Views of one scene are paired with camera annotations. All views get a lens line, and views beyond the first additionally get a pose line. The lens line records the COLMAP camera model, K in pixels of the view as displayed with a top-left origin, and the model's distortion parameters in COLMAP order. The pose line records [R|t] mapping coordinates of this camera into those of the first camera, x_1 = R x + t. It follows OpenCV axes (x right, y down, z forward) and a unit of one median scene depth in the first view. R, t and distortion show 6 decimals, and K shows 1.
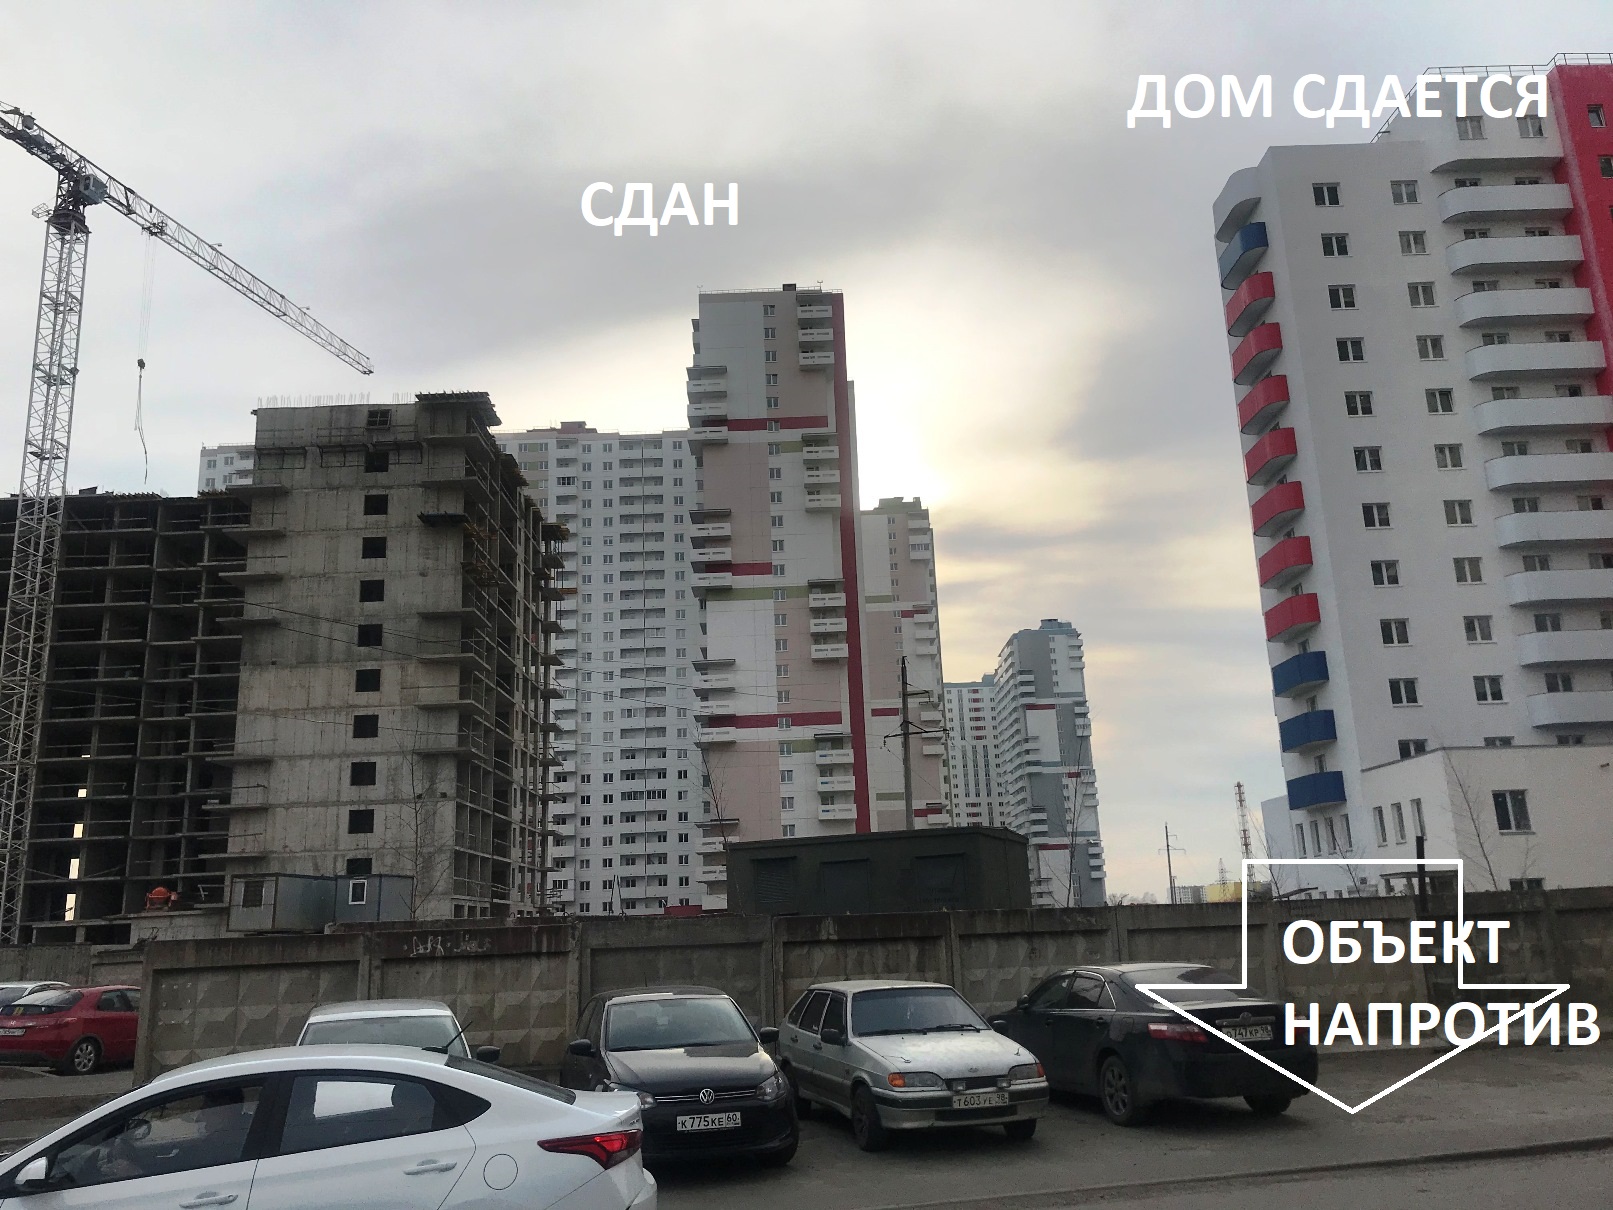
lens RADIAL K [[1290.7, 0, 812.5], [0, 1290.7, 595.9], [0, 0, 1]] dist [0.159491, -0.200202]
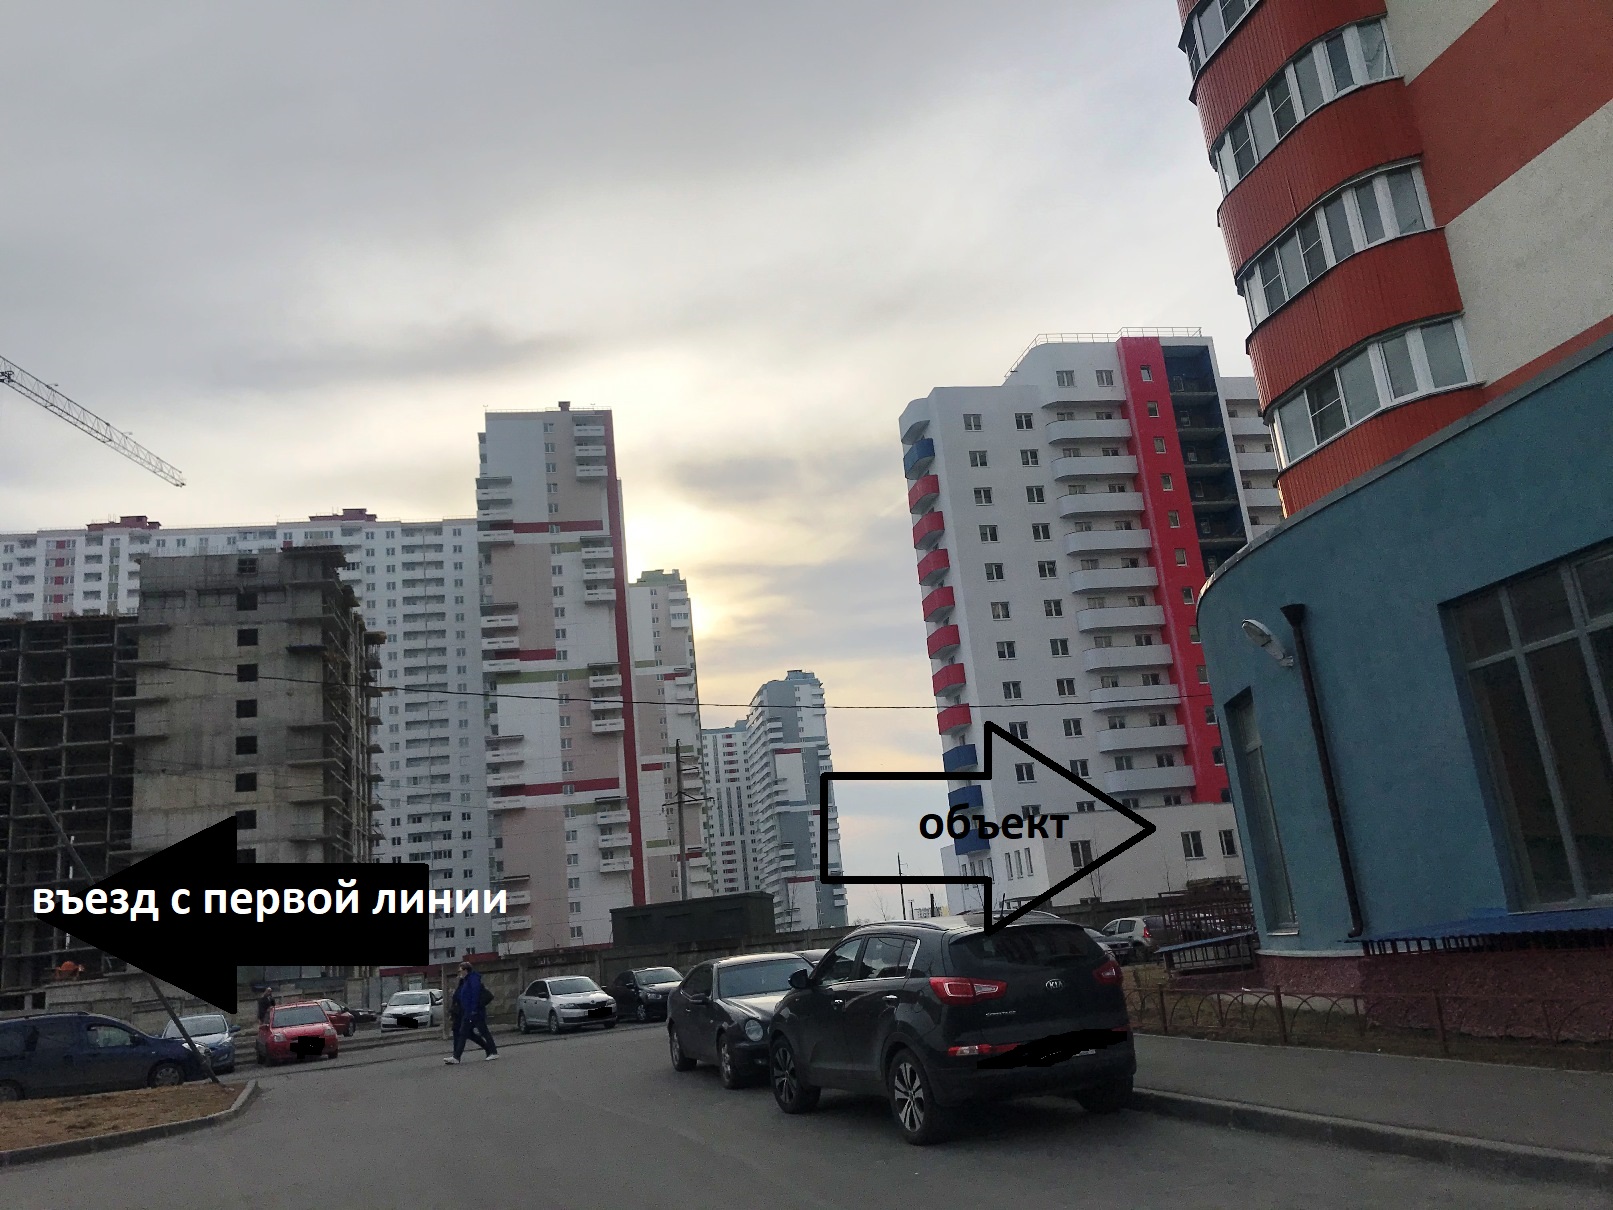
lens RADIAL K [[1317.6, 0, 772.5], [0, 1317.6, 610.1], [0, 0, 1]] dist [0.185127, -0.273402]
pose [[0.986893, -0.011838, 0.160938, -0.029795], [0.013858, 0.999839, -0.011429, -0.043788], [-0.160777, 0.013510, 0.986898, -0.191781]]
